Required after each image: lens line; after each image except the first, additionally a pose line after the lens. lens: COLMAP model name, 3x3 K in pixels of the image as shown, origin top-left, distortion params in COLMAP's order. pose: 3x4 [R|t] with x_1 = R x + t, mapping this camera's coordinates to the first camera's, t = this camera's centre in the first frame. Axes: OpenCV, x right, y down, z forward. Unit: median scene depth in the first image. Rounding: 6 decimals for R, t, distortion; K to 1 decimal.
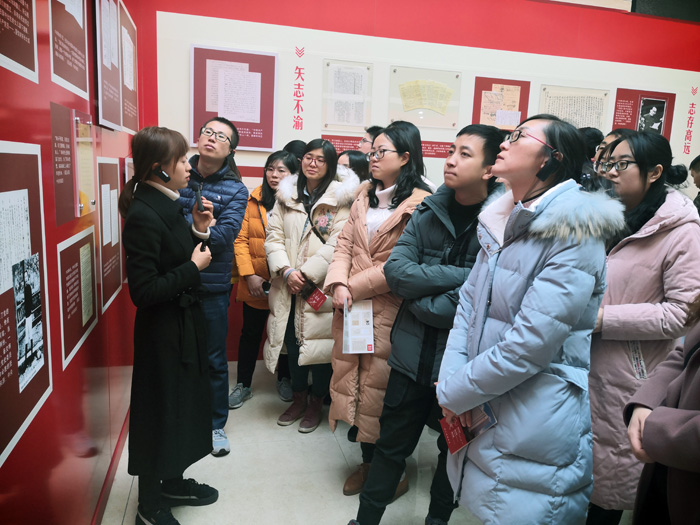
lens RADIAL K [[549.7, 0, 350.0], [0, 549.7, 262.5], [0, 0, 1]] dist [0.000575, -0.002445]
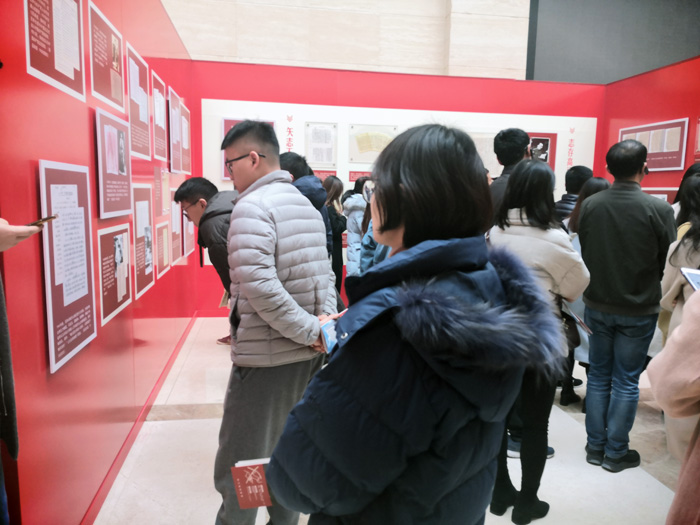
lens RADIAL K [[549.7, 0, 350.0], [0, 549.7, 262.5], [0, 0, 1]] dist [0.000575, -0.002445]
pose [[0.995835, -0.010787, -0.090529, 0.279912], [0.007071, 0.999123, -0.041259, 0.125972], [0.090894, 0.040447, 0.995039, -0.693408]]
